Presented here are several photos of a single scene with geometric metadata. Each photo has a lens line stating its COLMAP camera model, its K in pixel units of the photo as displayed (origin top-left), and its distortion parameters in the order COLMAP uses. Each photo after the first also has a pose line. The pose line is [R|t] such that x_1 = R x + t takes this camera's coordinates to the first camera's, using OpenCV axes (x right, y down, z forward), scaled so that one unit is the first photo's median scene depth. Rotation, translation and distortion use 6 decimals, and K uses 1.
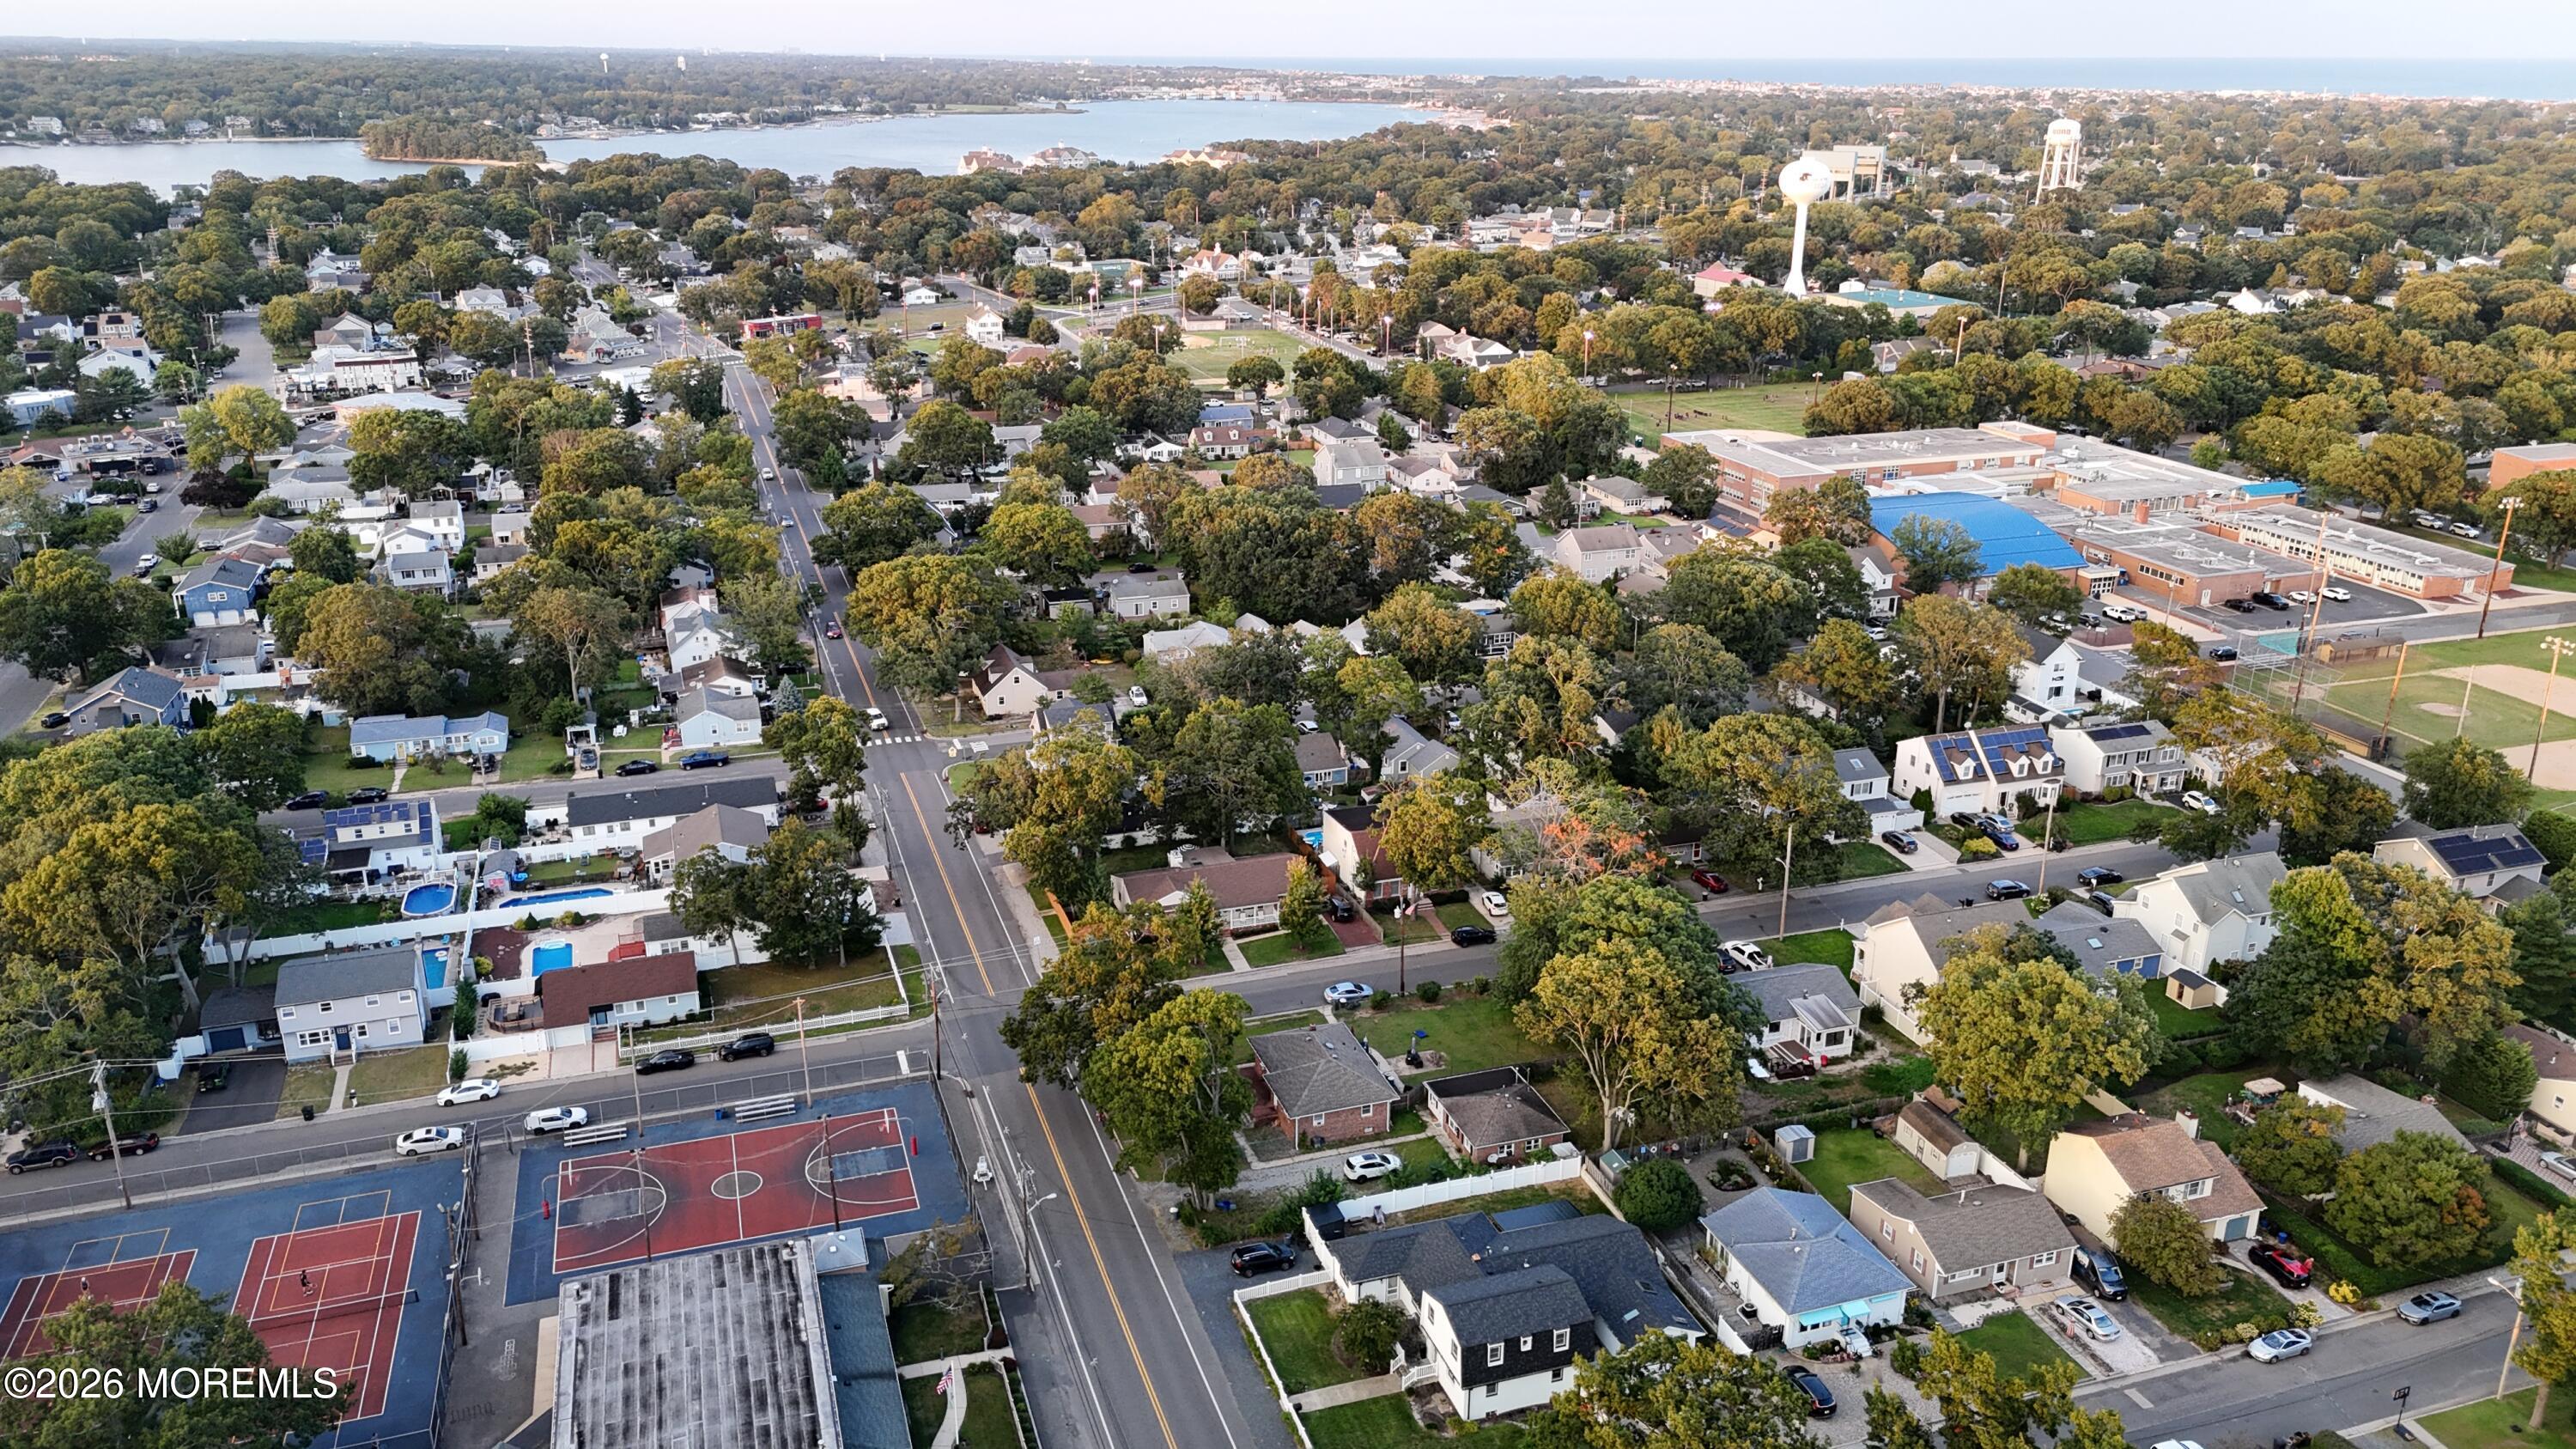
lens RADIAL K [[1862.7, 0, 1288.0], [0, 1862.7, 724.5], [0, 0, 1]] dist [0.079742, -0.074567]
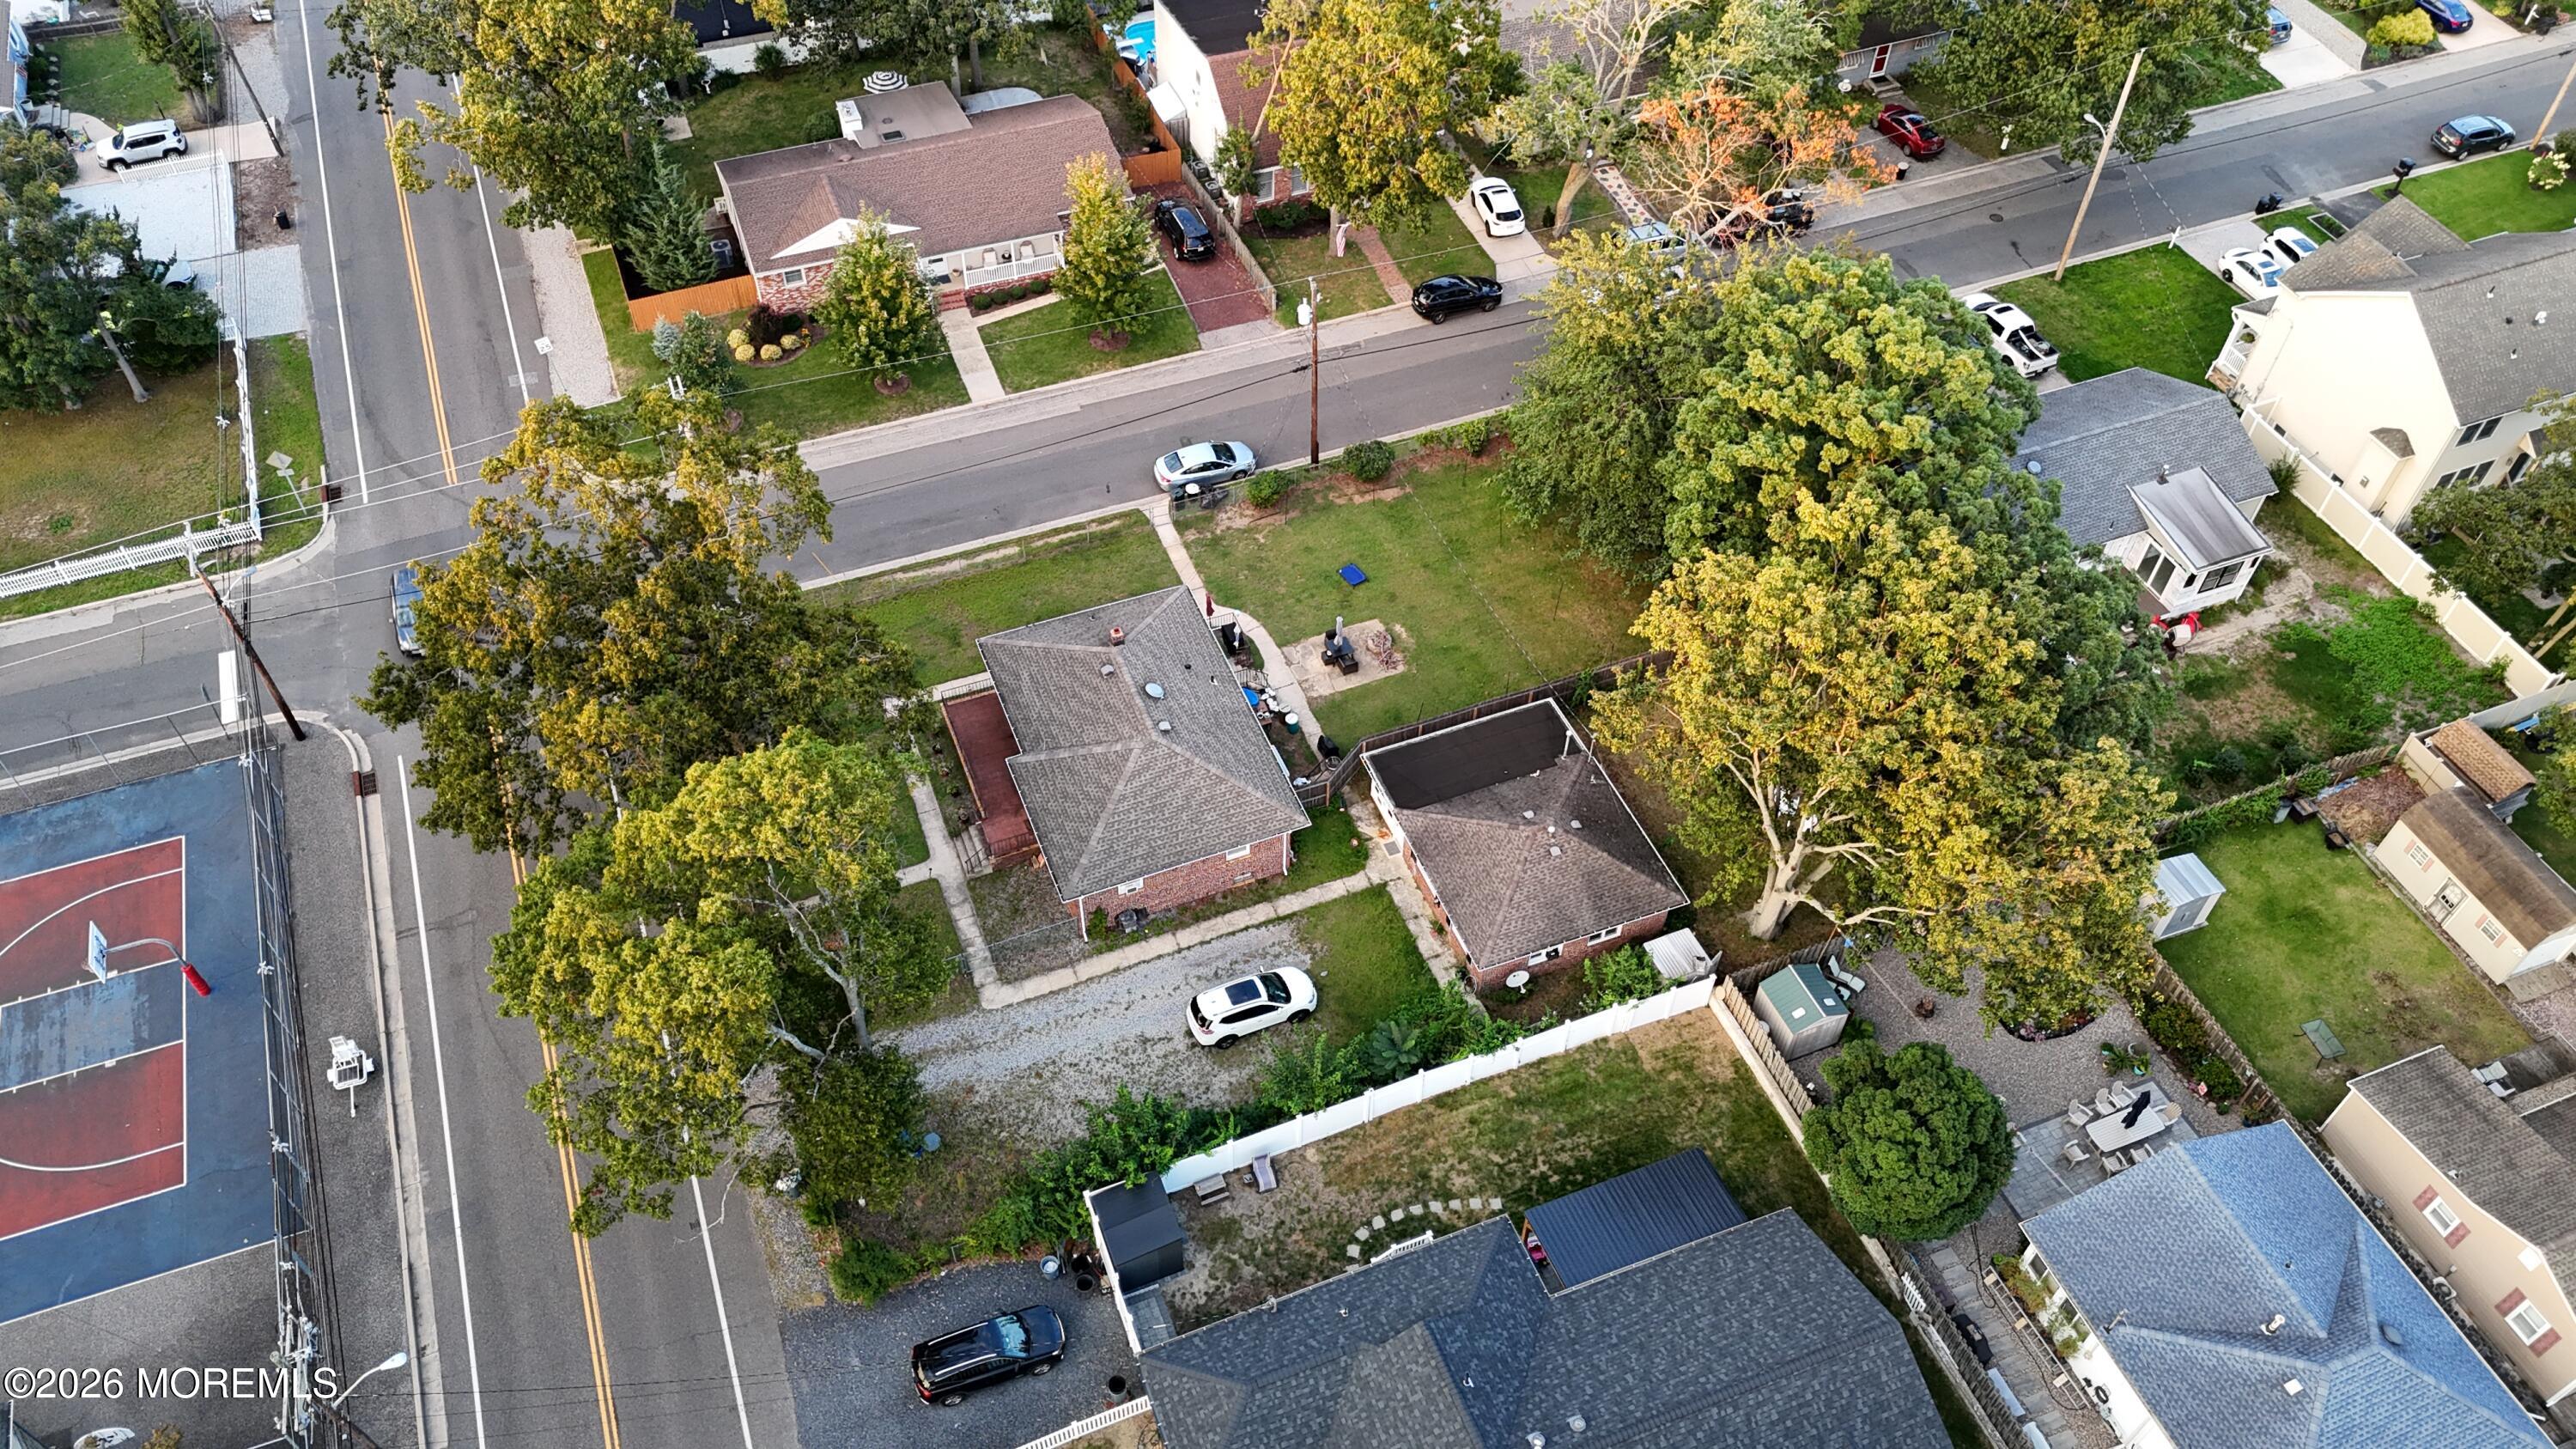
lens RADIAL K [[1862.7, 0, 1288.0], [0, 1862.7, 724.5], [0, 0, 1]] dist [0.079742, -0.074567]
pose [[0.998580, -0.032168, 0.042453, 0.025491], [0.007140, 0.870679, 0.491800, -0.028649], [-0.052783, -0.490799, 0.869672, 0.440152]]
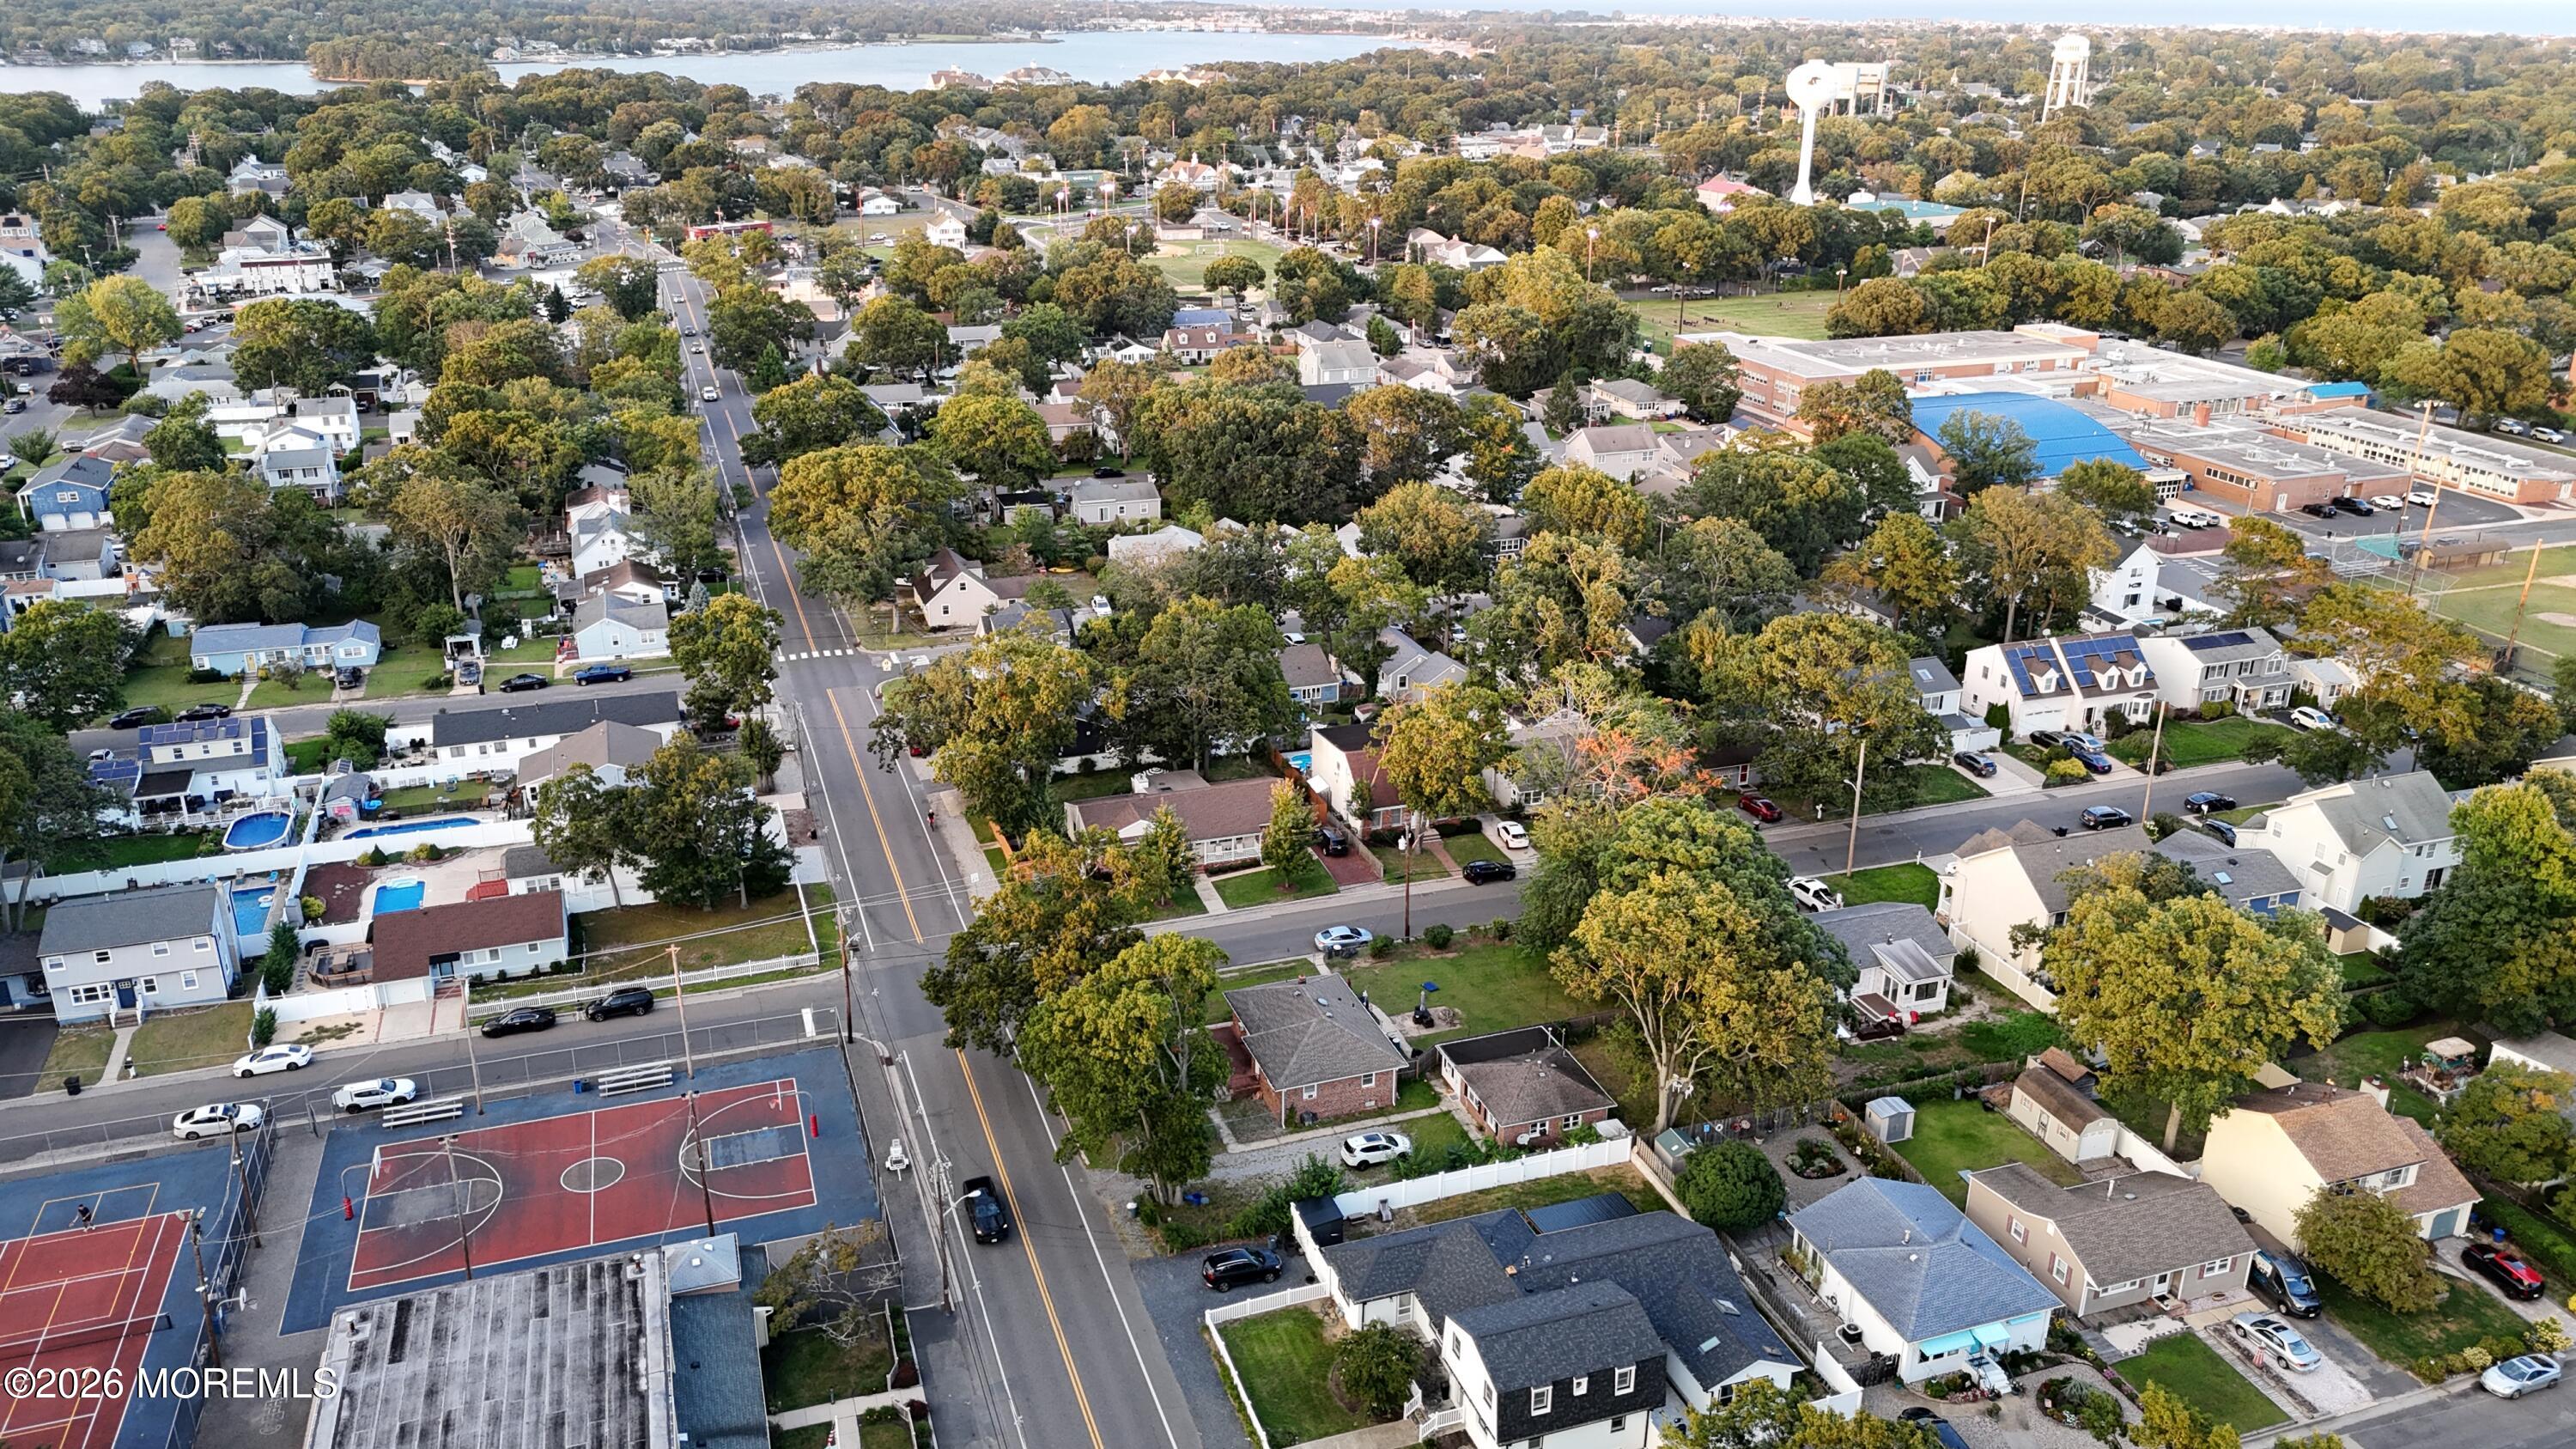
lens RADIAL K [[1862.7, 0, 1288.0], [0, 1862.7, 724.5], [0, 0, 1]] dist [0.079742, -0.074567]
pose [[0.999946, -0.000557, 0.010418, -0.001130], [0.000265, 0.999607, 0.028044, 0.019083], [-0.010430, -0.028040, 0.999552, 0.129558]]
